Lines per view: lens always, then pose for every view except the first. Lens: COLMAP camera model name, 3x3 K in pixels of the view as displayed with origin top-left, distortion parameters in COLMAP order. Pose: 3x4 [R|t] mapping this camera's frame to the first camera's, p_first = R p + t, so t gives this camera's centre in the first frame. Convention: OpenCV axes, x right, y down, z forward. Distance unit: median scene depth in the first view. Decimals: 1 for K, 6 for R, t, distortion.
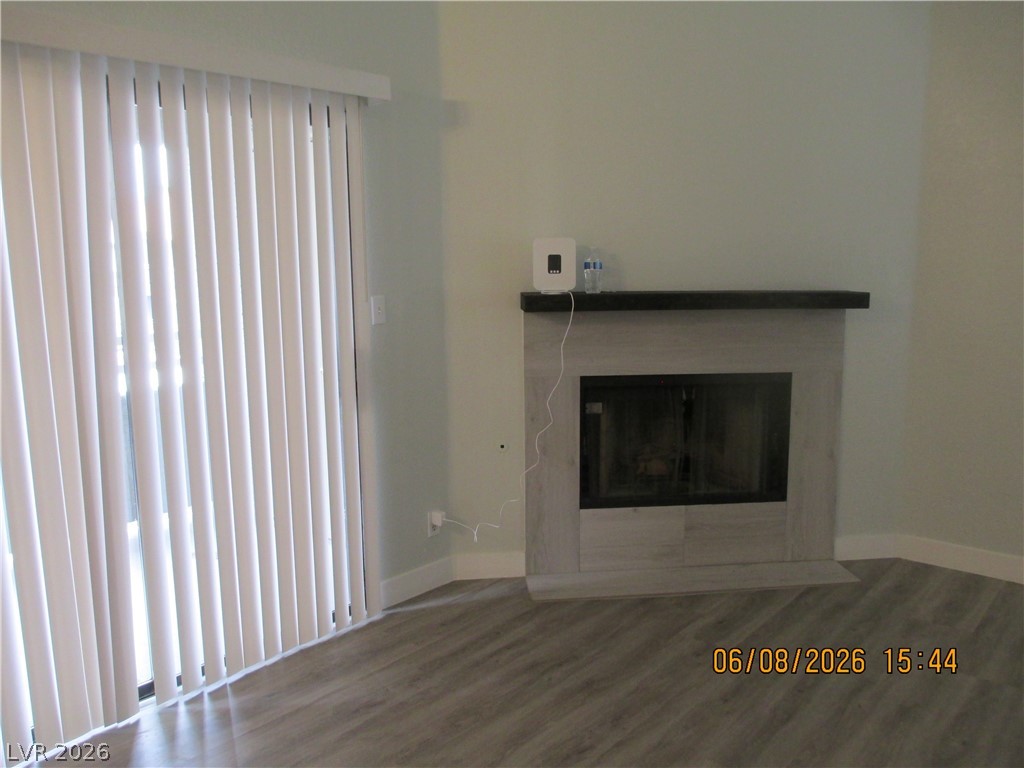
lens RADIAL K [[849.1, 0, 518.3], [0, 849.1, 375.4], [0, 0, 1]] dist [-0.072091, 0.041926]
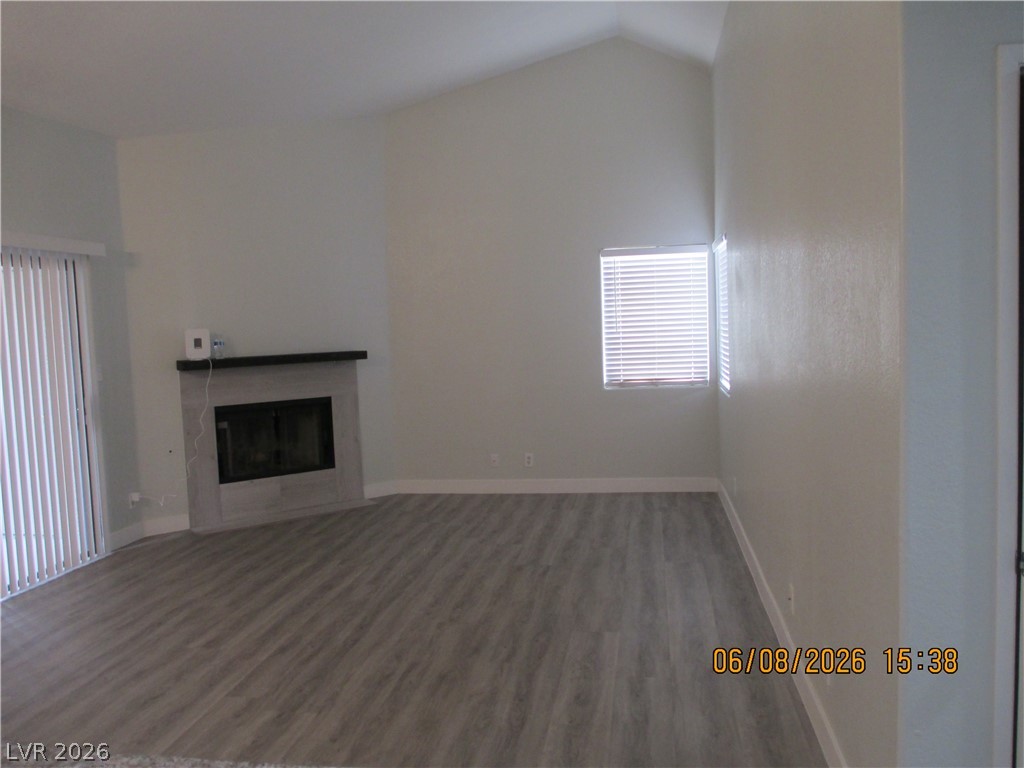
lens RADIAL K [[849.1, 0, 509.8], [0, 849.1, 379.3], [0, 0, 1]] dist [-0.072091, 0.041926]
pose [[0.861241, -0.060559, 0.504575, -0.278478], [0.103856, 0.992894, -0.058101, 0.110549], [-0.497471, 0.102442, 0.861411, -0.814396]]
